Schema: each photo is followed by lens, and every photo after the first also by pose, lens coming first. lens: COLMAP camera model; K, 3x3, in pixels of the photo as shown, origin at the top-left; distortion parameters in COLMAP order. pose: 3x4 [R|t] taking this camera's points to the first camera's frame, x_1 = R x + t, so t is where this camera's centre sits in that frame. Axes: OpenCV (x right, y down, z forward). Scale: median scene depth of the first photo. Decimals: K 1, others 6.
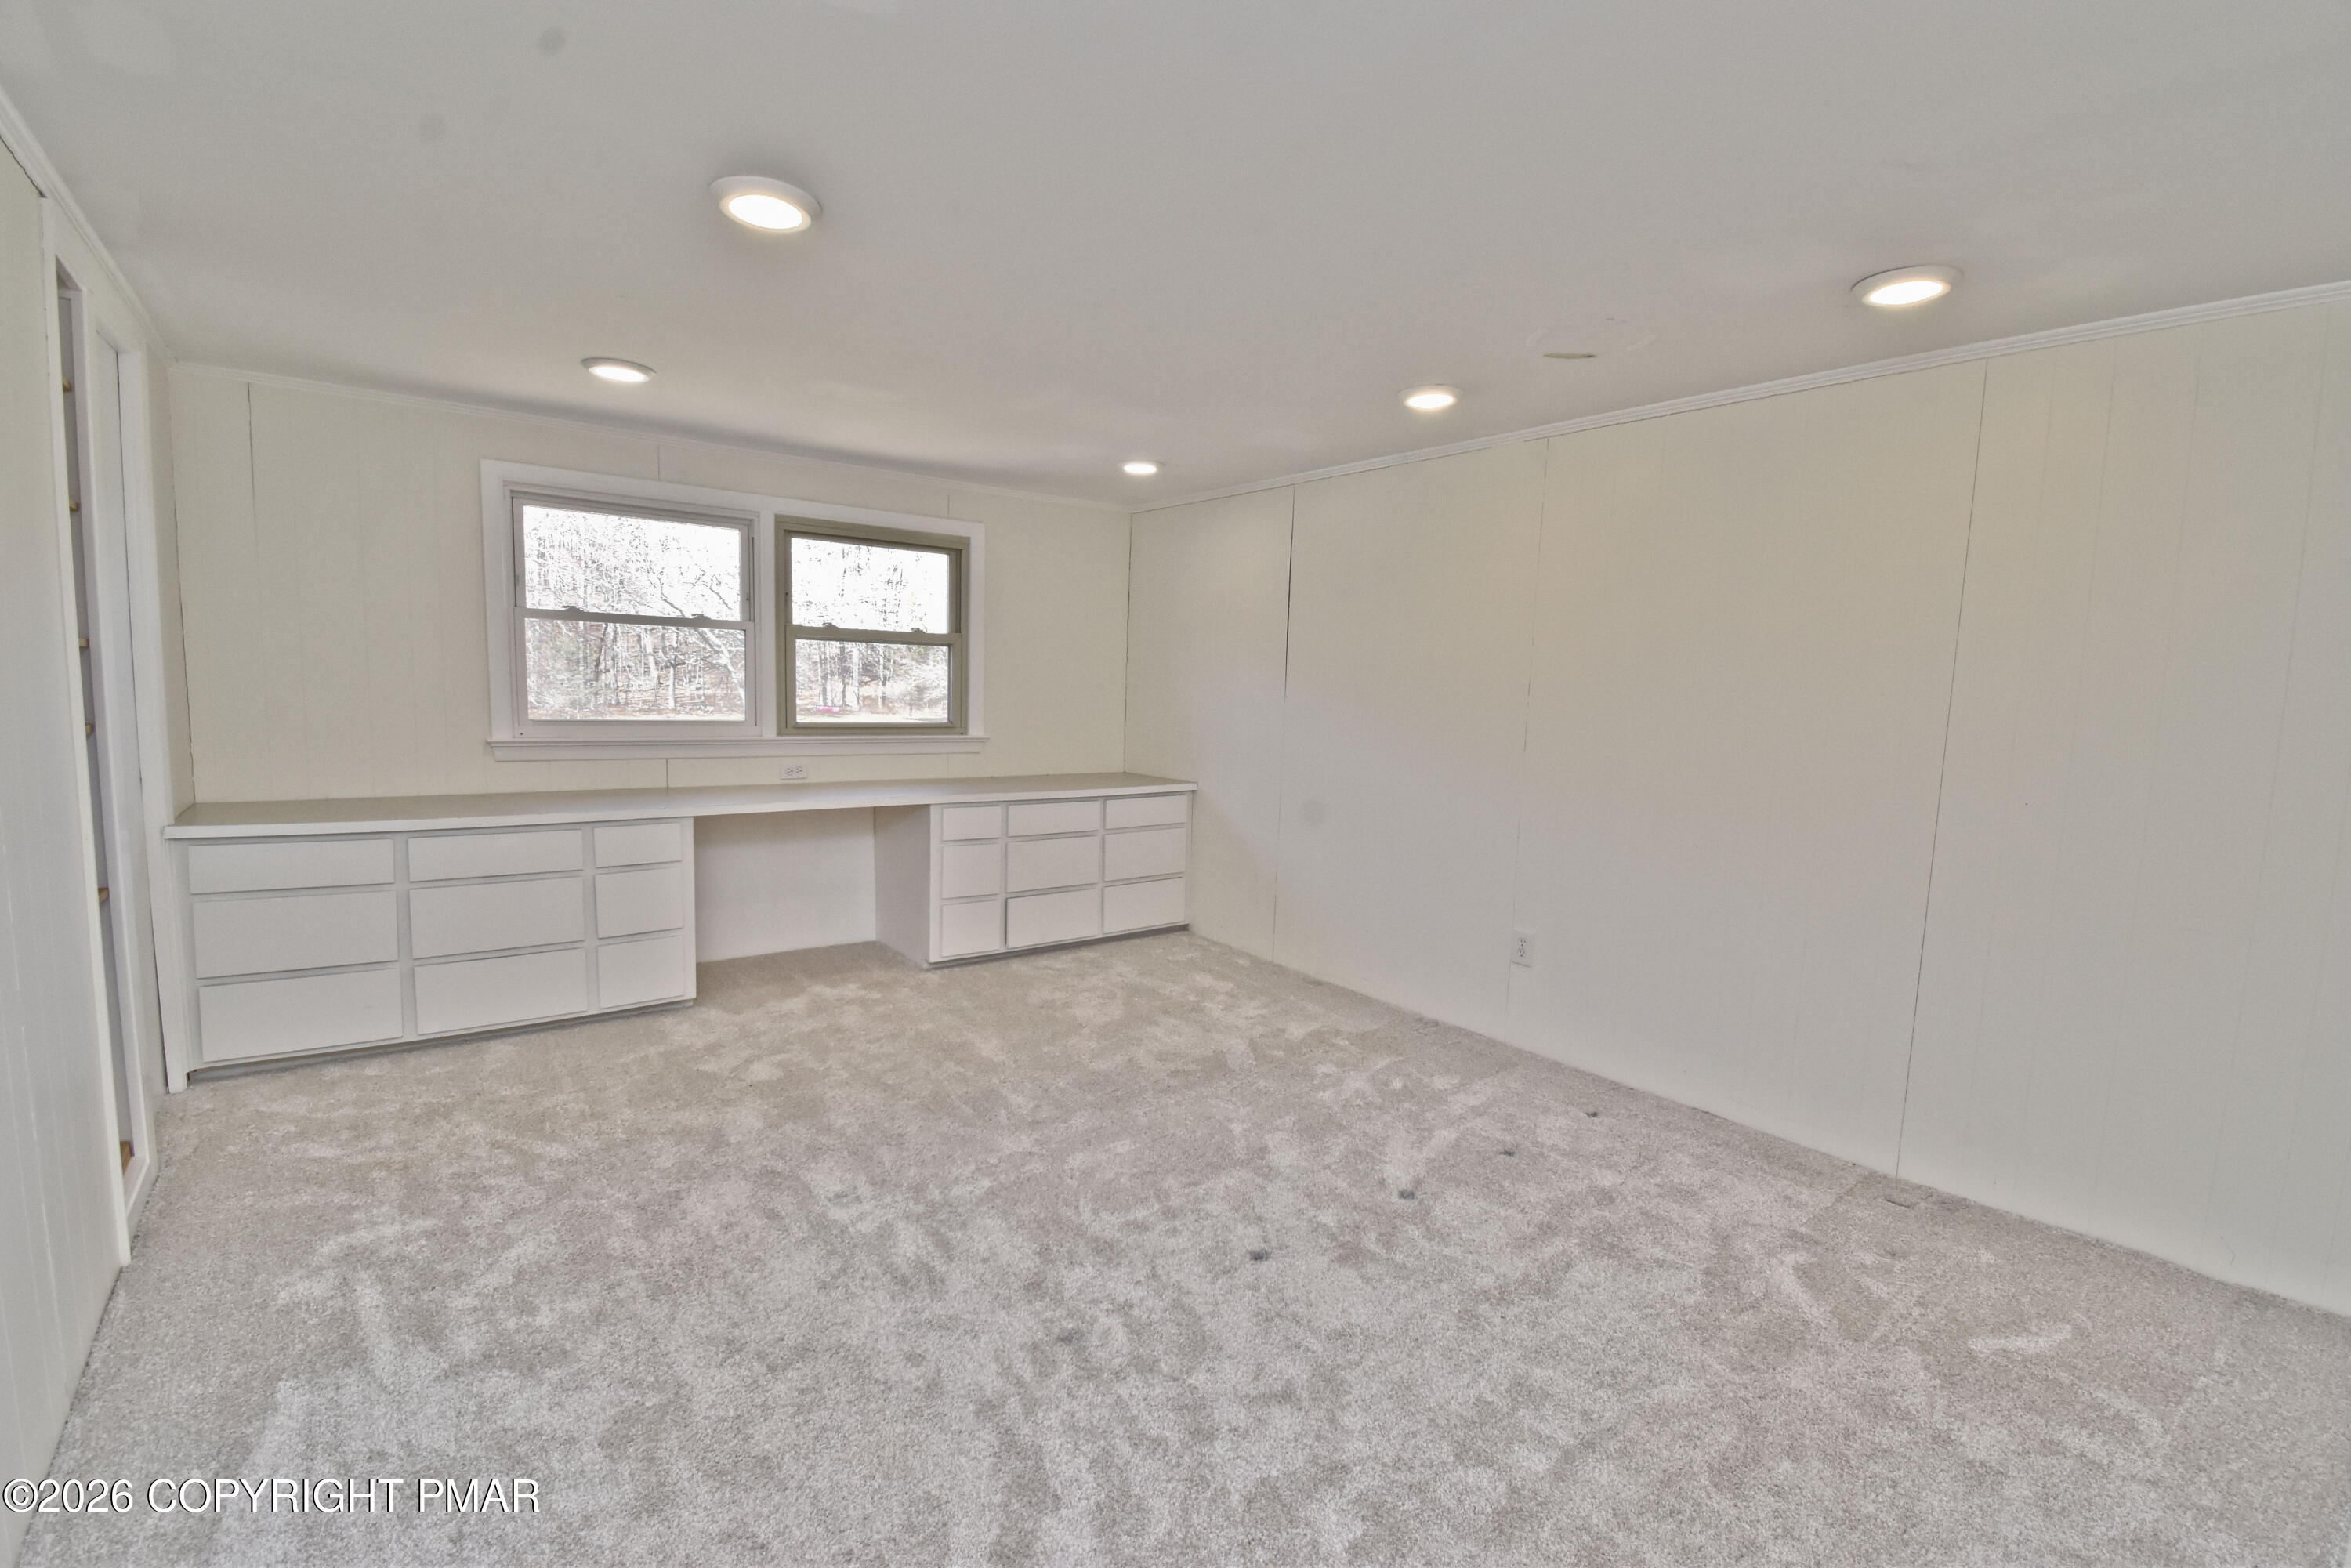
lens RADIAL K [[1045.2, 0, 1179.8], [0, 1045.2, 799.8], [0, 0, 1]] dist [-0.002028, -0.002312]
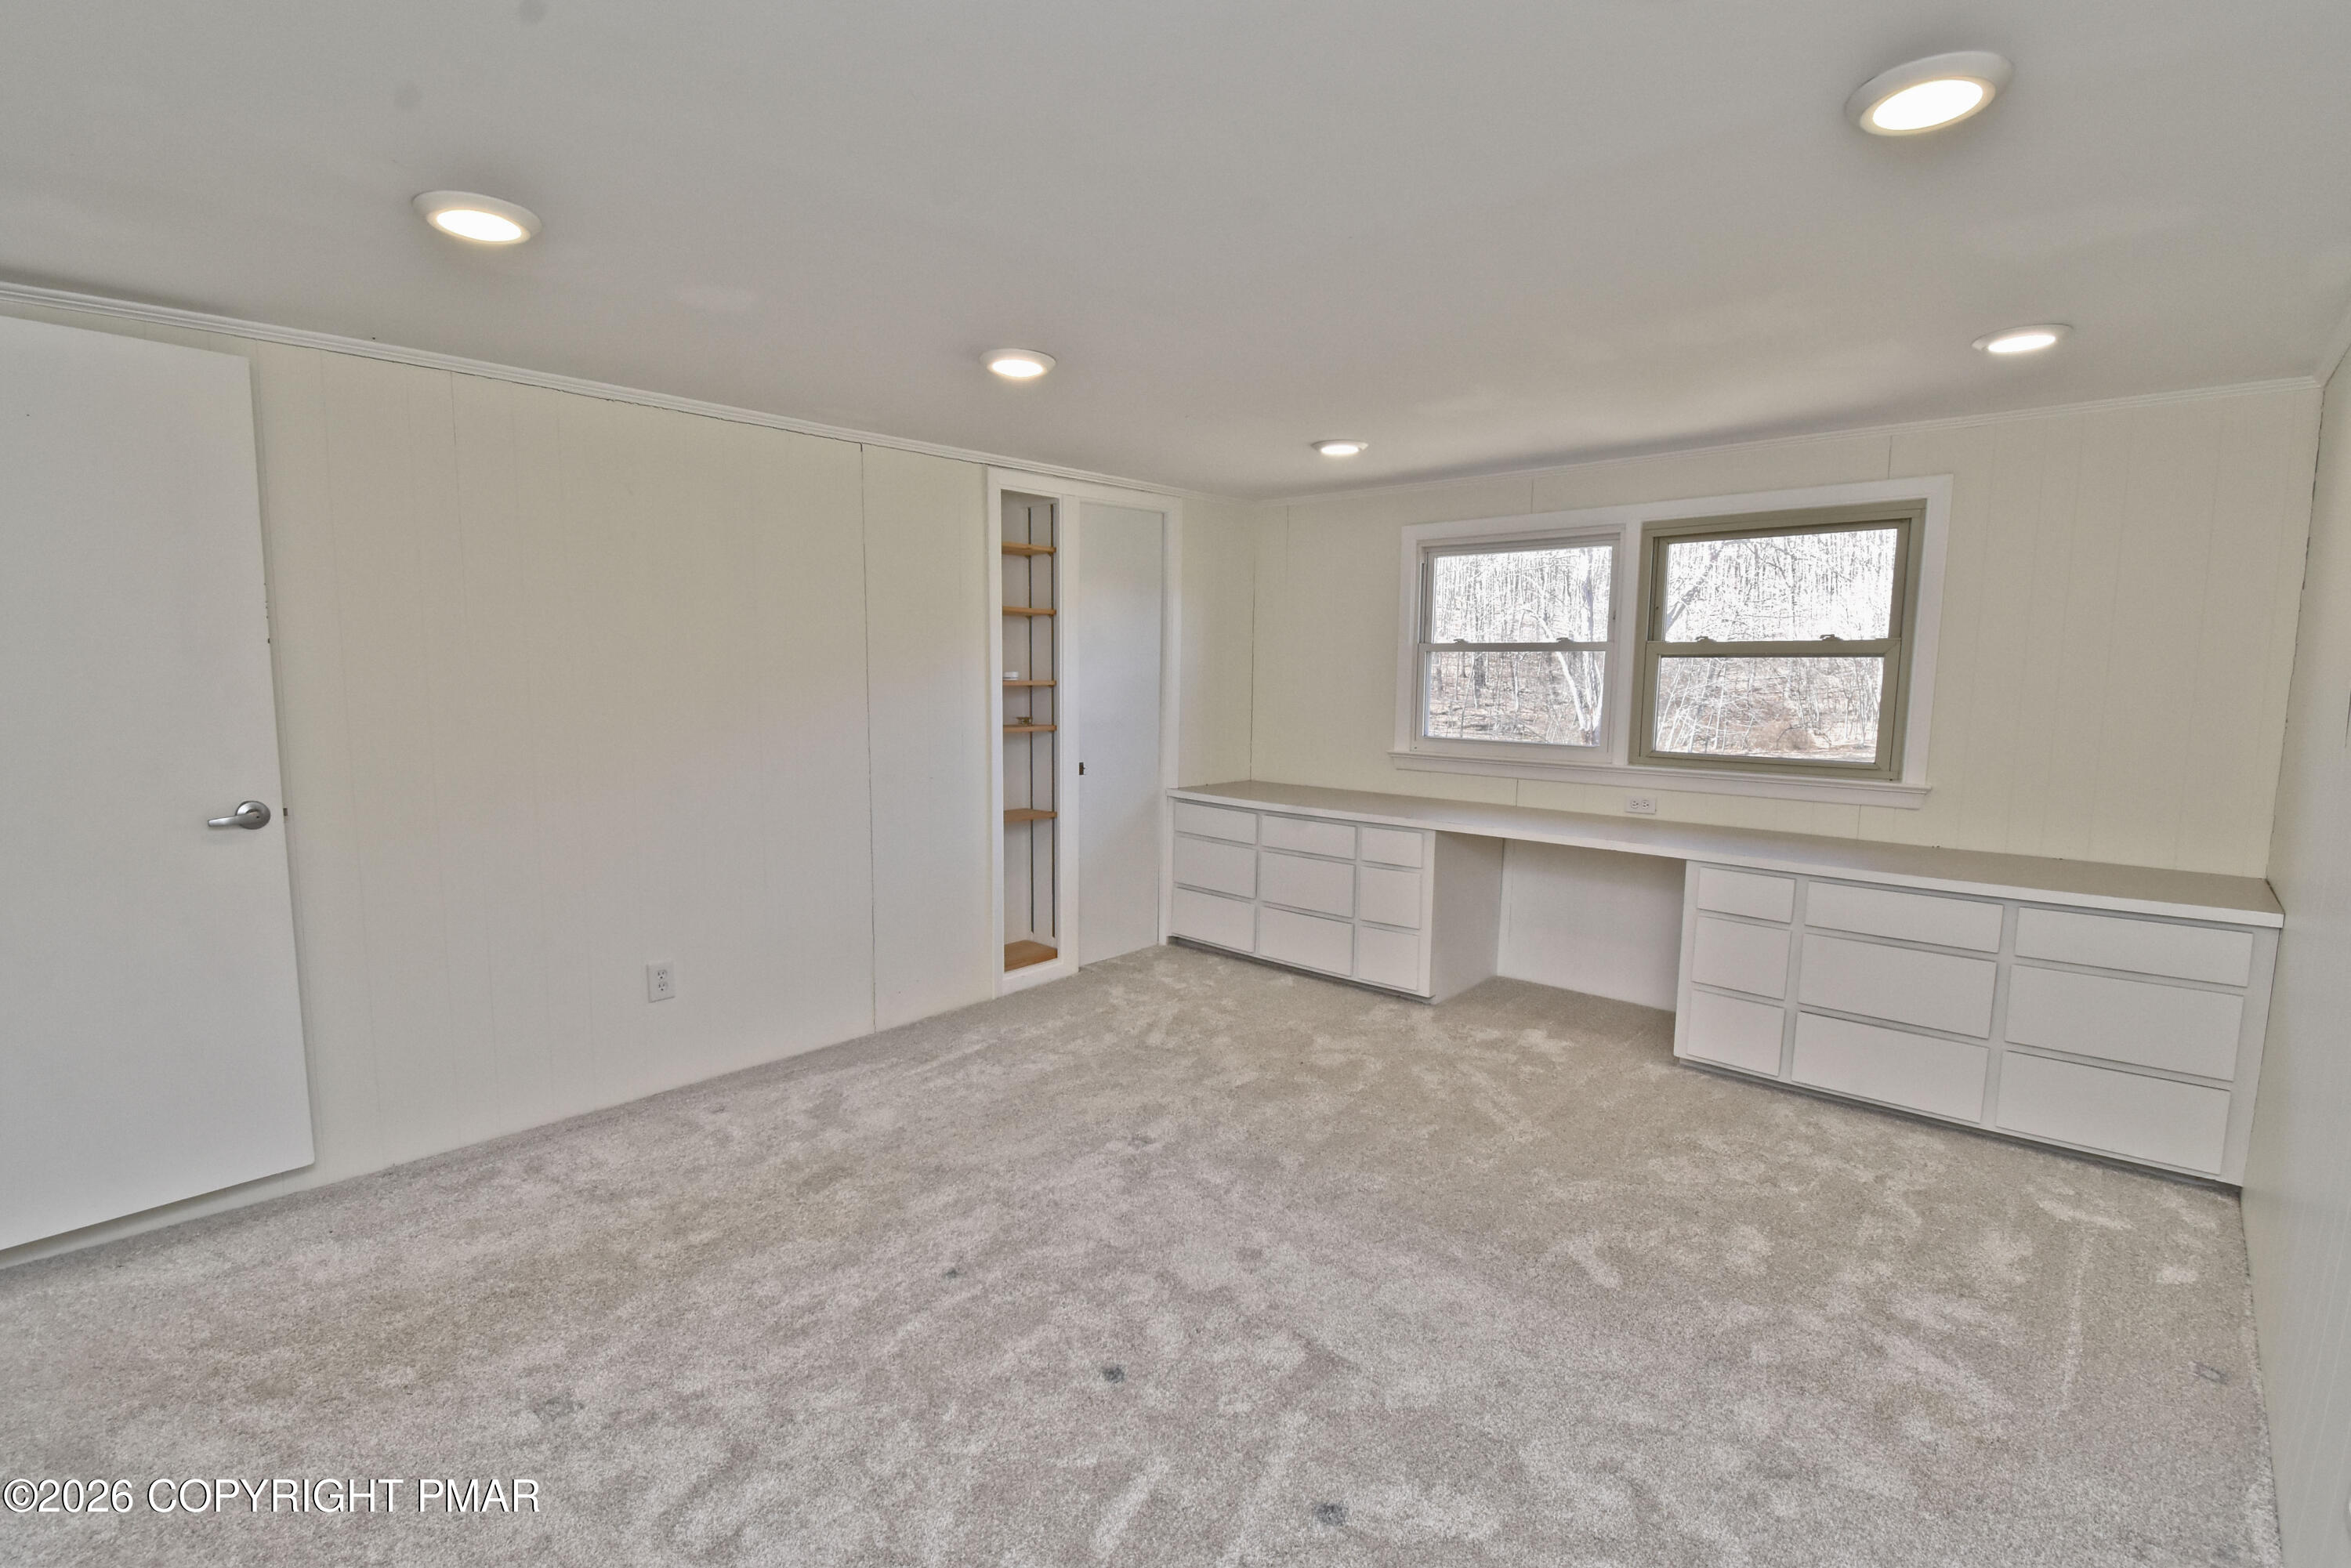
lens RADIAL K [[1045.2, 0, 1172.5], [0, 1045.2, 803.9], [0, 0, 1]] dist [-0.002028, -0.002312]
pose [[0.177620, 0.086652, -0.980277, 0.475055], [-0.121807, 0.990392, 0.065476, -0.041542], [0.976532, 0.107775, 0.186468, 0.473554]]
